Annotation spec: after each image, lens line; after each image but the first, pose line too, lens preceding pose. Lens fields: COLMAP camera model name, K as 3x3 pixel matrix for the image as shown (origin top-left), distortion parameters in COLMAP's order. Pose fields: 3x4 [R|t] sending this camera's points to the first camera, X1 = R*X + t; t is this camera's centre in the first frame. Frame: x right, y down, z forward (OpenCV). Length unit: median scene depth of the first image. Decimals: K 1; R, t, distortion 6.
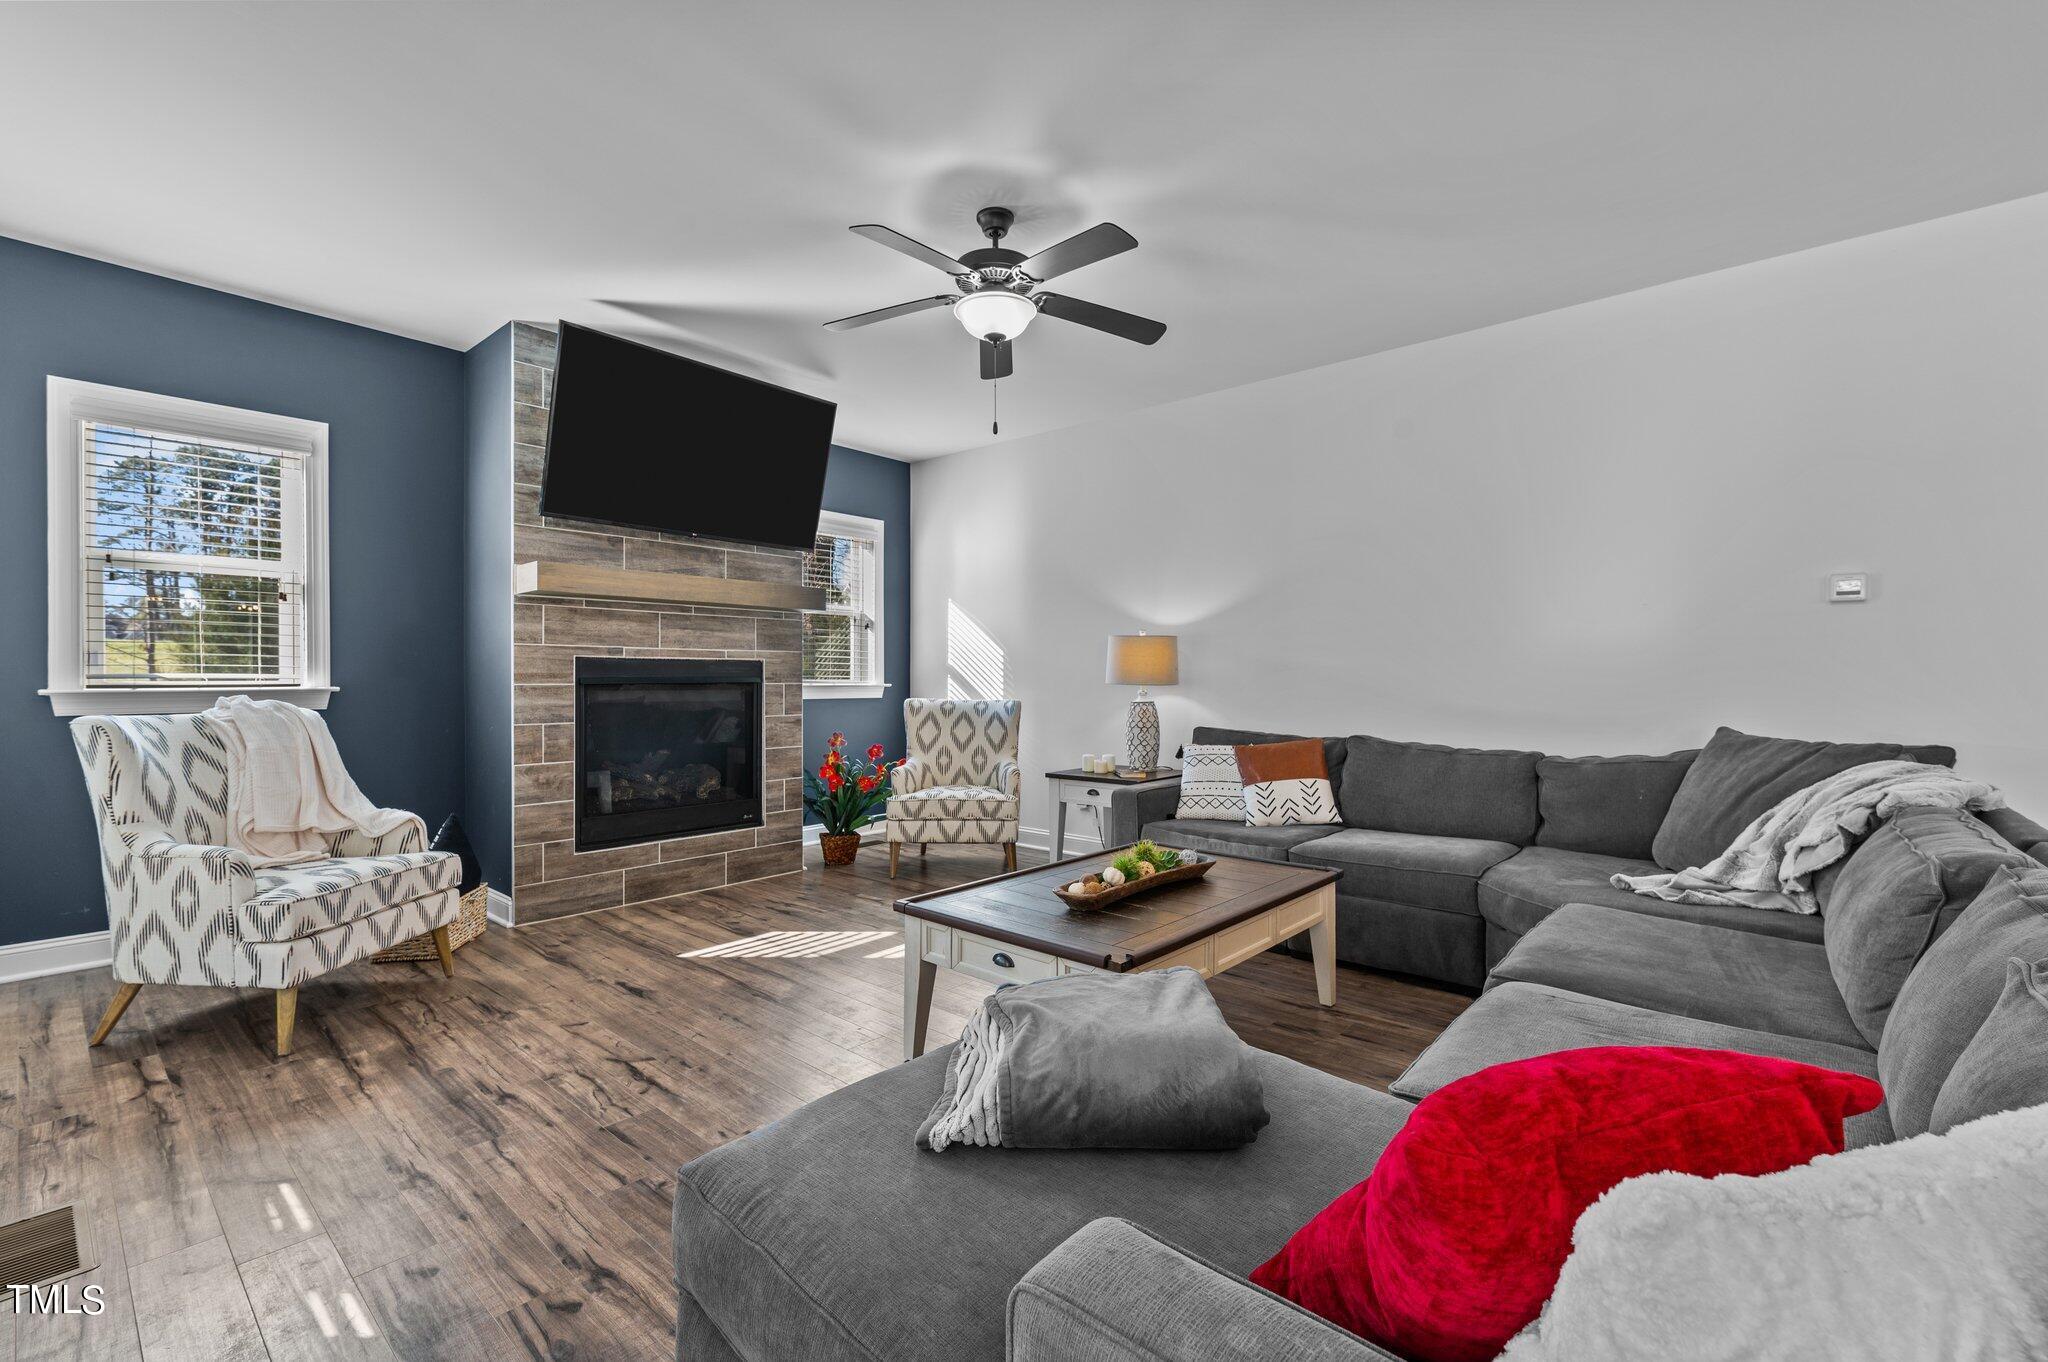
lens RADIAL K [[874.6, 0, 1024.0], [0, 874.6, 681.0], [0, 0, 1]] dist [-0.000466, -0.000506]
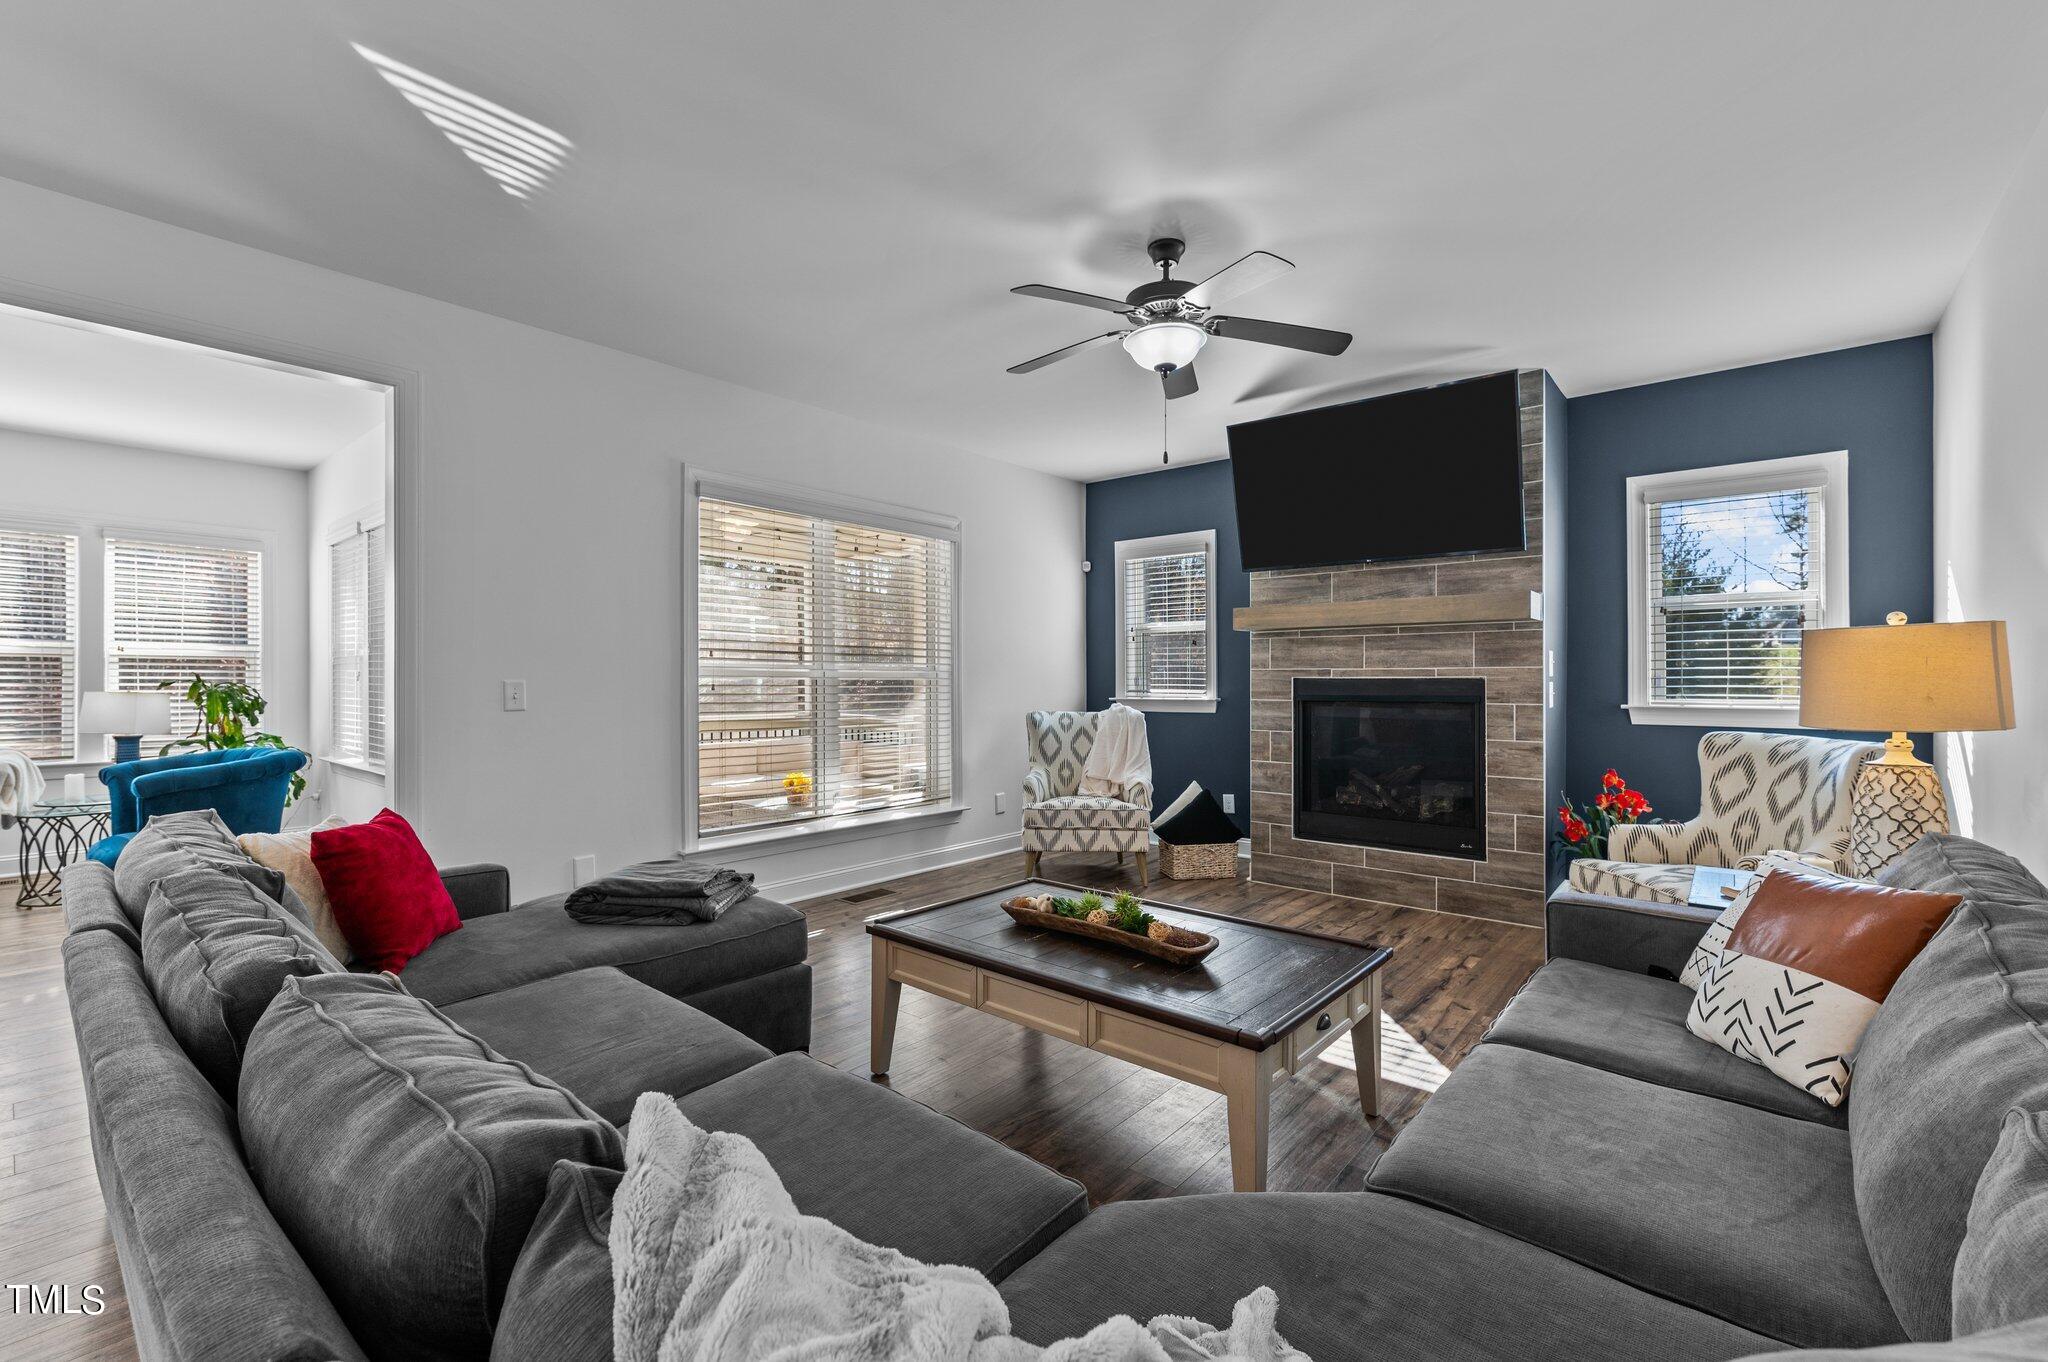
lens RADIAL K [[874.6, 0, 1024.0], [0, 874.6, 681.0], [0, 0, 1]] dist [-0.000466, -0.000506]
pose [[0.009572, 0.001459, -0.999953, 0.690022], [-0.003591, 0.999993, 0.001425, -0.023215], [0.999948, 0.003577, 0.009577, 0.590337]]
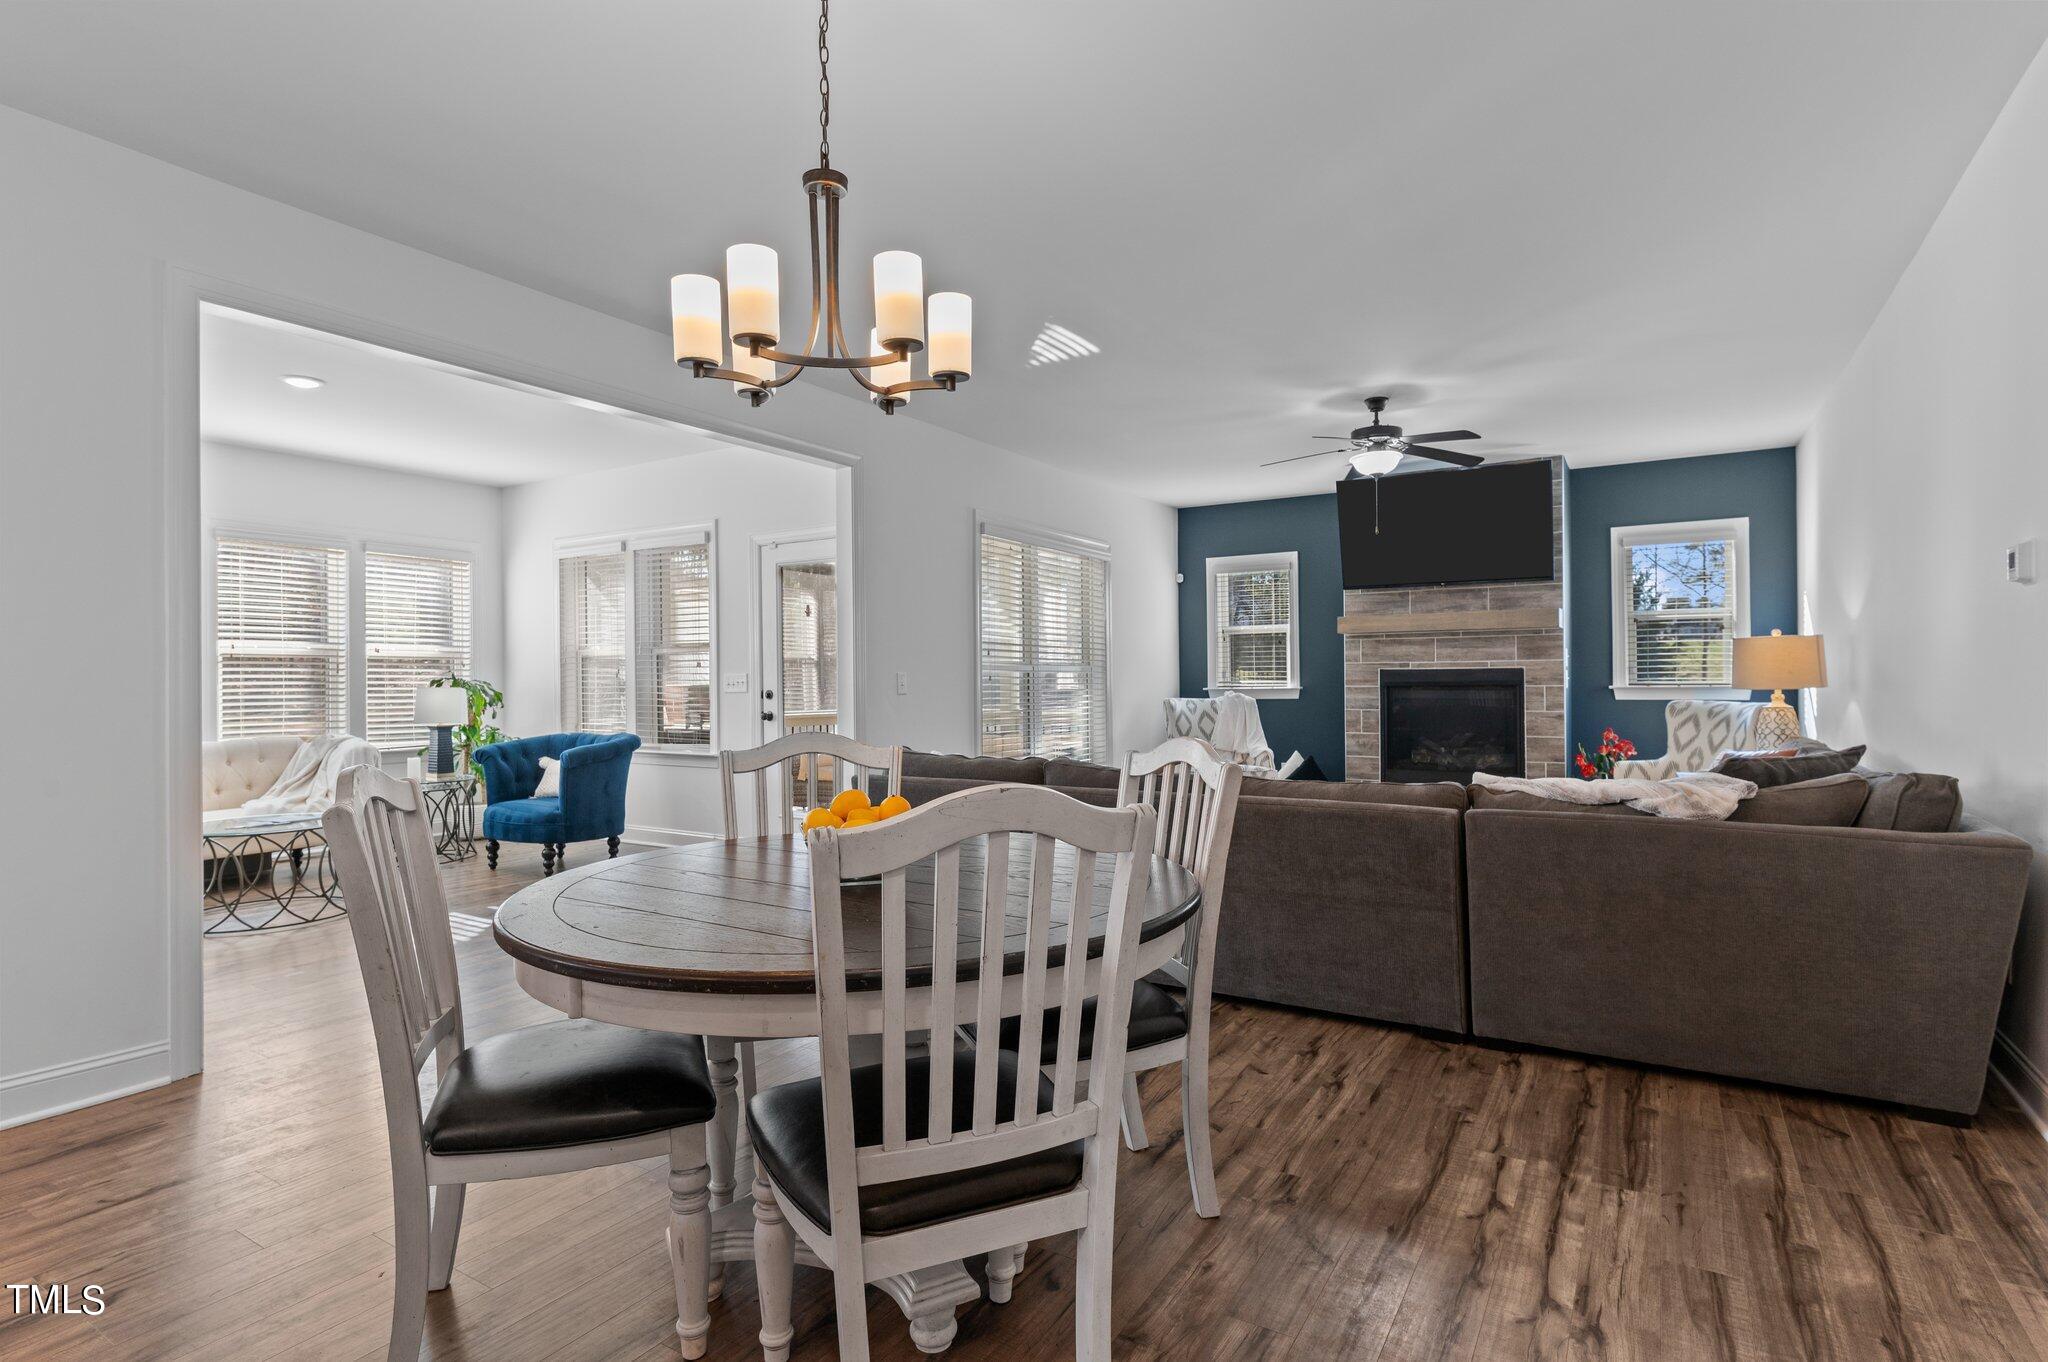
lens RADIAL K [[1028.9, 0, 1024.0], [0, 1028.9, 681.0], [0, 0, 1]] dist [-0.002659, 0.000764]
pose [[0.159412, -0.001265, -0.987211, 1.240803], [0.004227, 0.999991, -0.000599, -0.007405], [0.987203, -0.004077, 0.159415, 0.034429]]
